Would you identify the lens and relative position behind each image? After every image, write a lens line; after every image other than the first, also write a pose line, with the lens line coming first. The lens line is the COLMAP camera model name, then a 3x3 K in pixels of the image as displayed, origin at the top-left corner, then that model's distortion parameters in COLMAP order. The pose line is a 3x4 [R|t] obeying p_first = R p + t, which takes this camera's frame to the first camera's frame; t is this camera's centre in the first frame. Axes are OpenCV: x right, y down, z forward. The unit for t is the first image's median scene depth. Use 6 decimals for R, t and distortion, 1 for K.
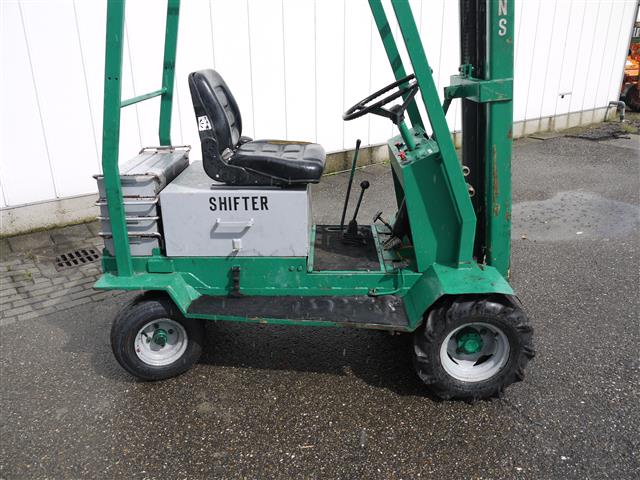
lens RADIAL K [[550.7, 0, 320.0], [0, 550.7, 240.0], [0, 0, 1]] dist [-0.015851, 0.003798]
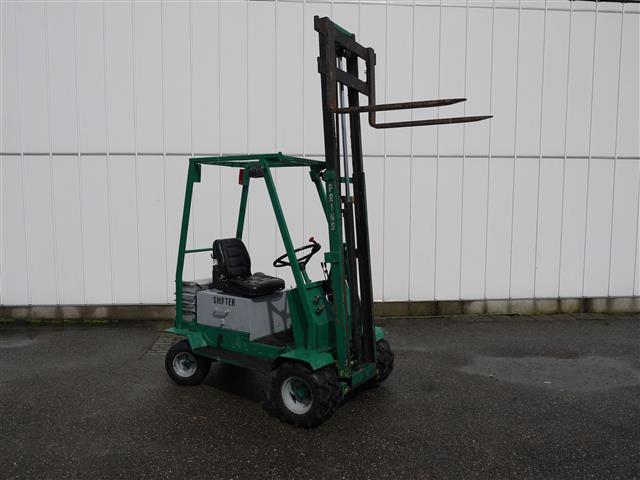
lens RADIAL K [[550.7, 0, 320.0], [0, 550.7, 240.0], [0, 0, 1]] dist [-0.015851, 0.003798]
pose [[0.841186, 0.055860, -0.537853, 1.244039], [-0.202830, 0.954622, -0.218075, 0.091409], [0.501265, 0.292534, 0.814345, -0.564791]]
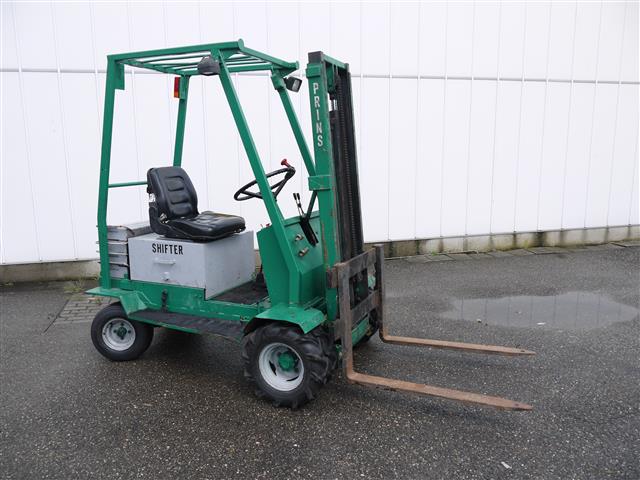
lens RADIAL K [[550.7, 0, 320.0], [0, 550.7, 240.0], [0, 0, 1]] dist [-0.015851, 0.003798]
pose [[0.917852, 0.066579, -0.391299, 0.852666], [-0.136987, 0.978395, -0.154850, 0.090645], [0.372535, 0.195733, 0.907142, -0.258103]]
